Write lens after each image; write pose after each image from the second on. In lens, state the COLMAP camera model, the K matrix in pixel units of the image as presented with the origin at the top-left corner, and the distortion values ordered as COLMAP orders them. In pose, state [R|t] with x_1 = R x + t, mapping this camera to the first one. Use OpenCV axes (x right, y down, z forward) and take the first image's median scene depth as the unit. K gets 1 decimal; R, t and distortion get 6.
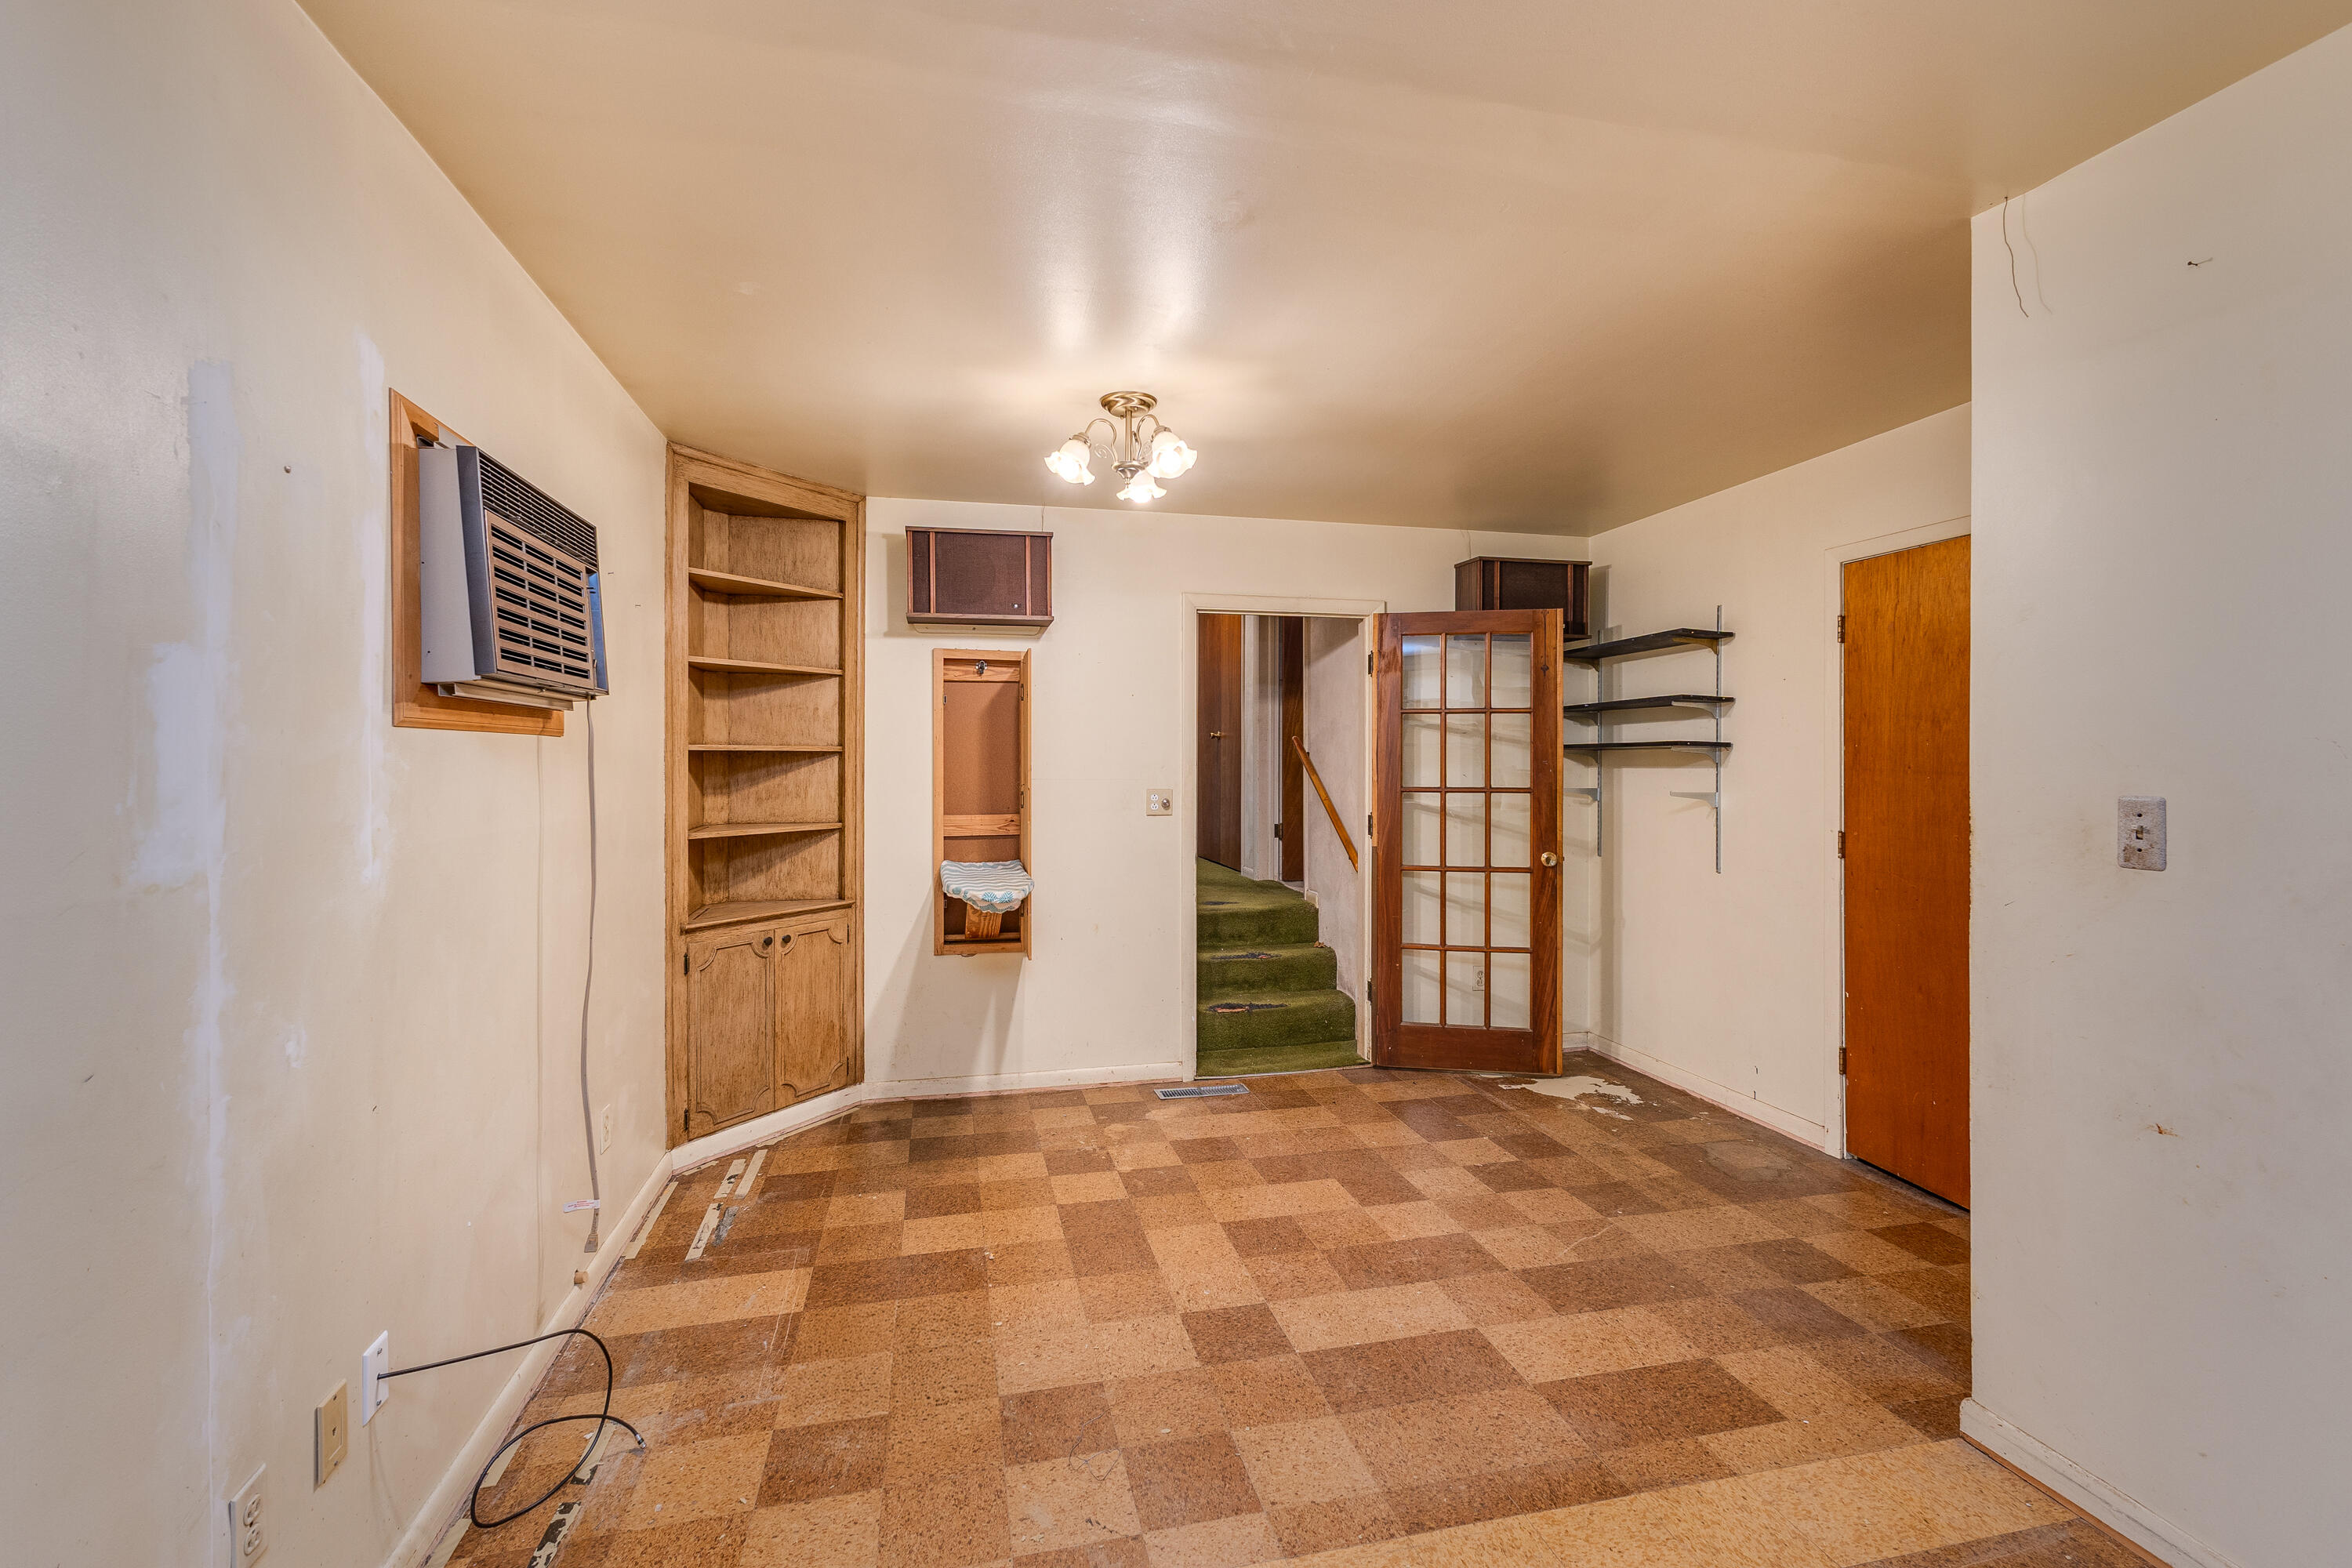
lens RADIAL K [[1026.7, 0, 1175.7], [0, 1026.7, 775.6], [0, 0, 1]] dist [0.012037, 0.000044]
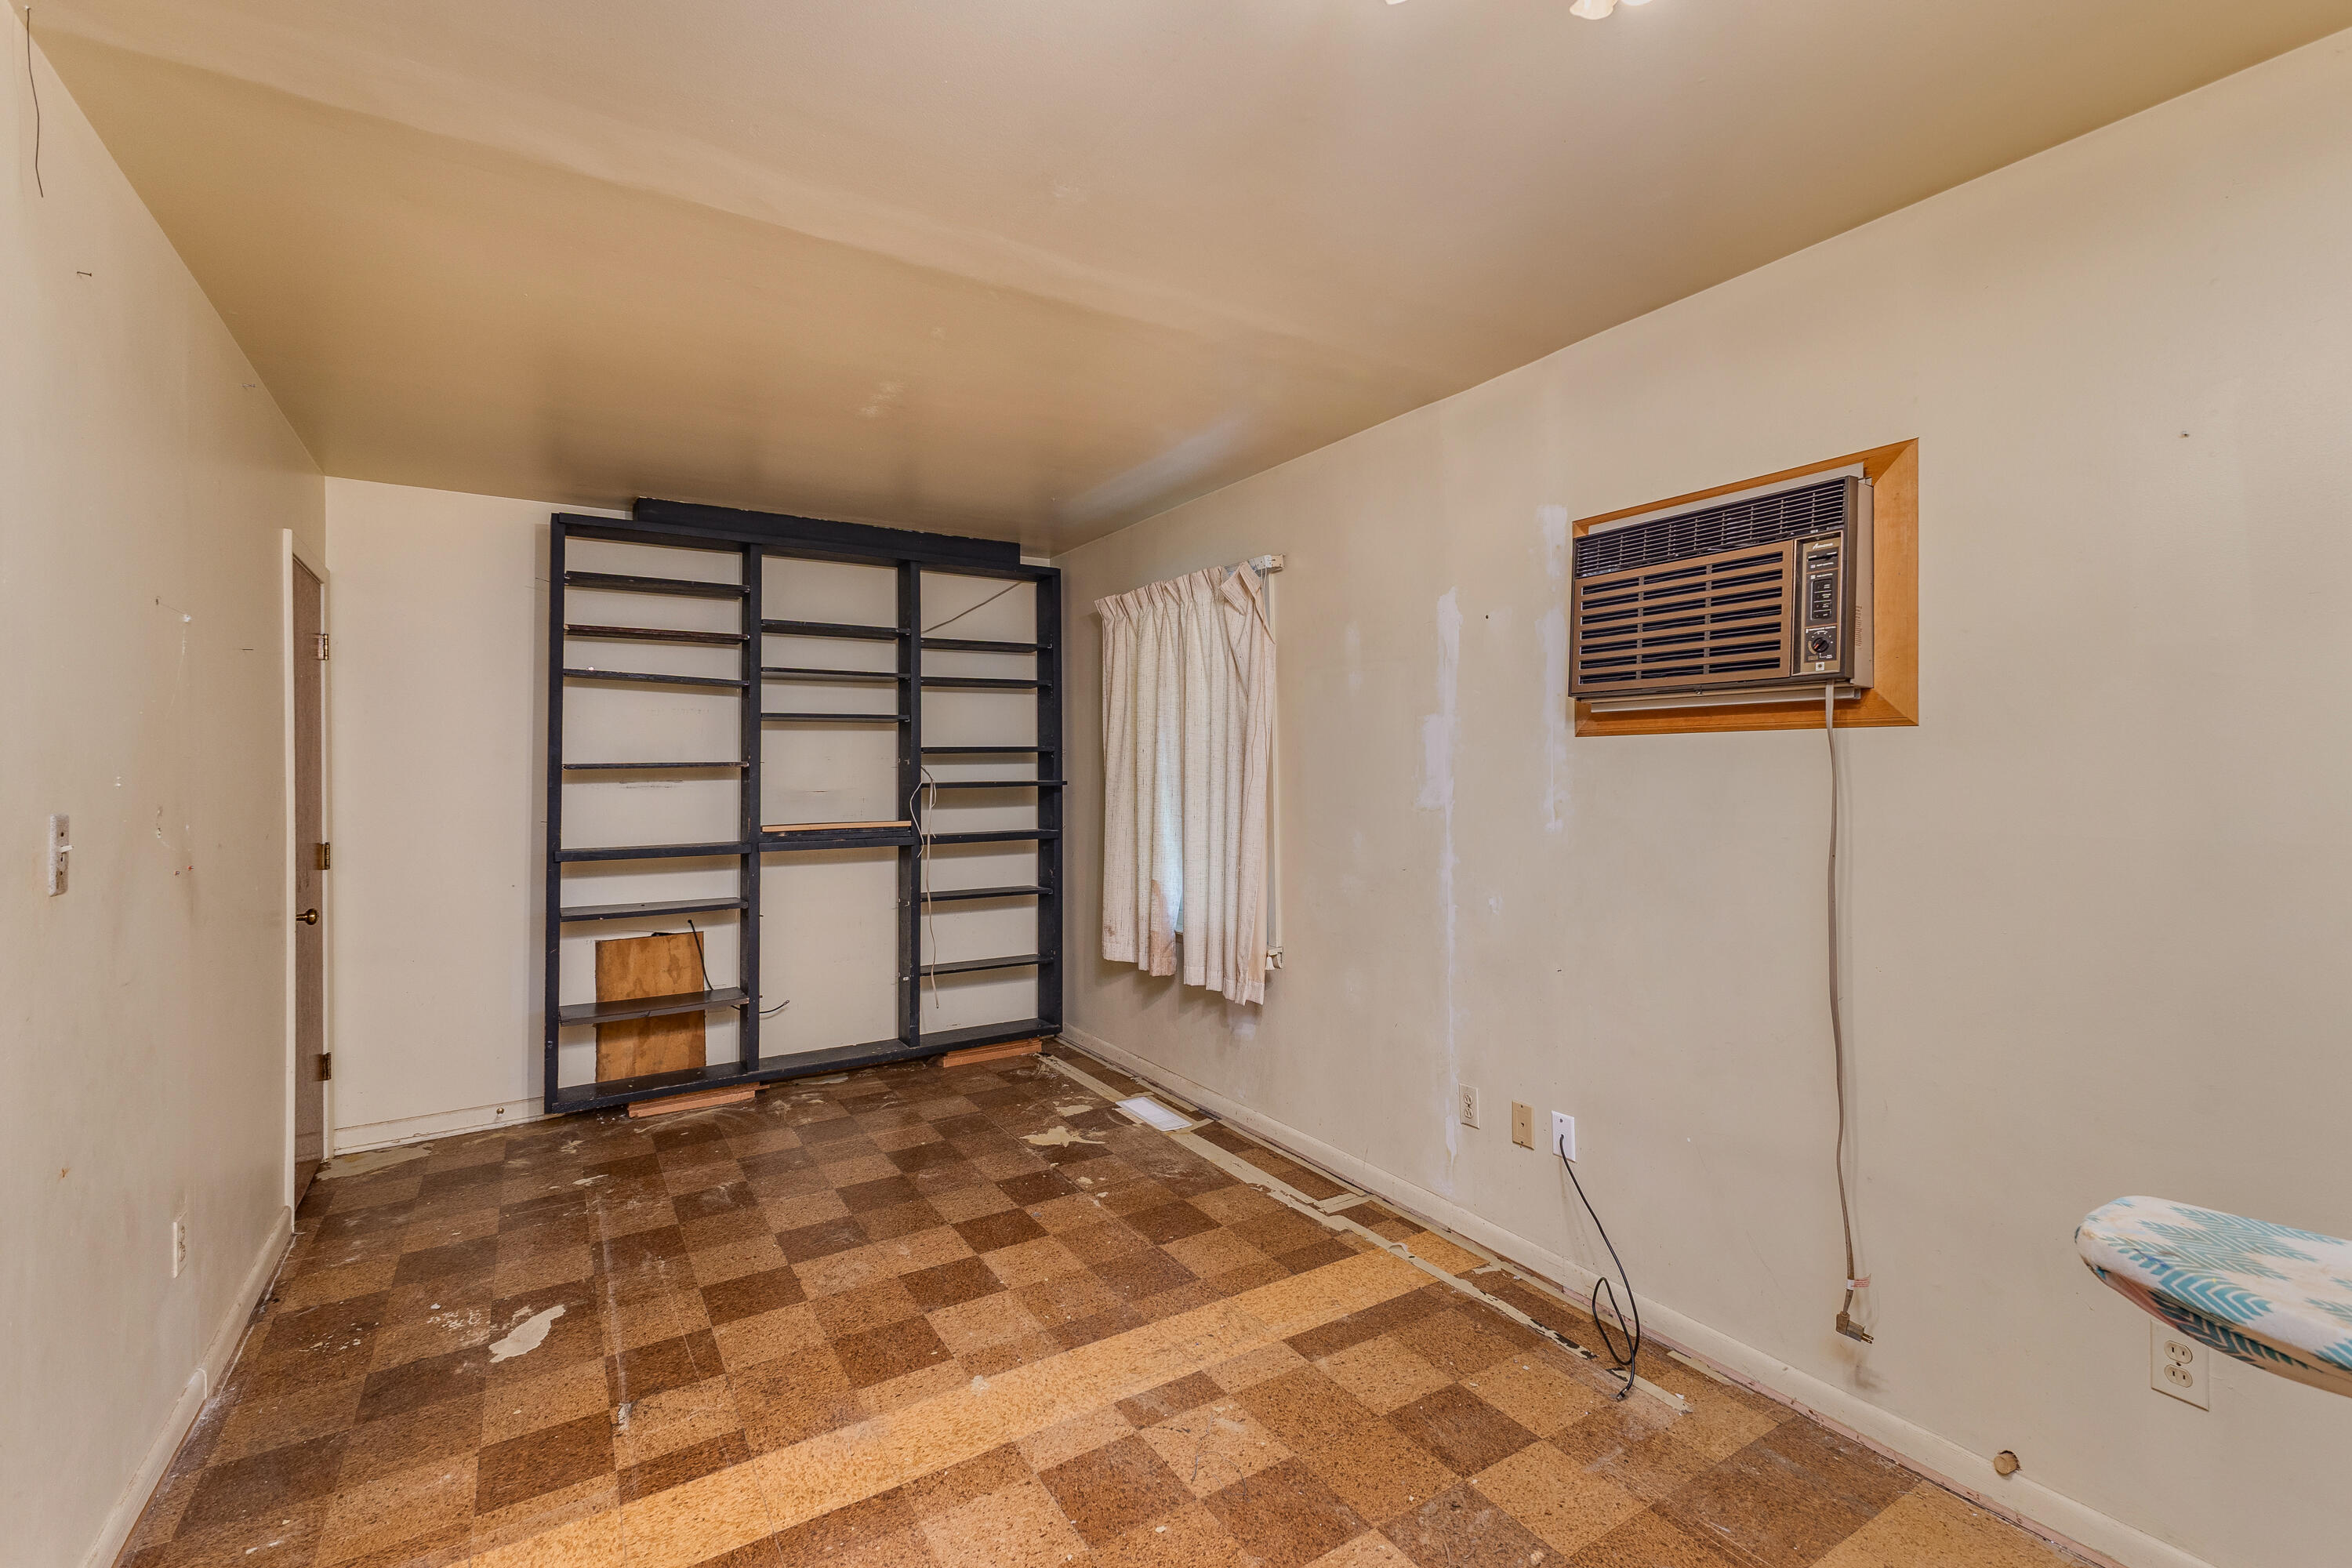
lens RADIAL K [[1026.7, 0, 1177.3], [0, 1026.7, 774.6], [0, 0, 1]] dist [0.012037, 0.000044]
pose [[-0.946134, 0.015117, -0.323422, 0.276860], [0.007838, 0.999686, 0.023797, -0.027915], [0.323680, 0.019980, -0.945955, 2.009389]]
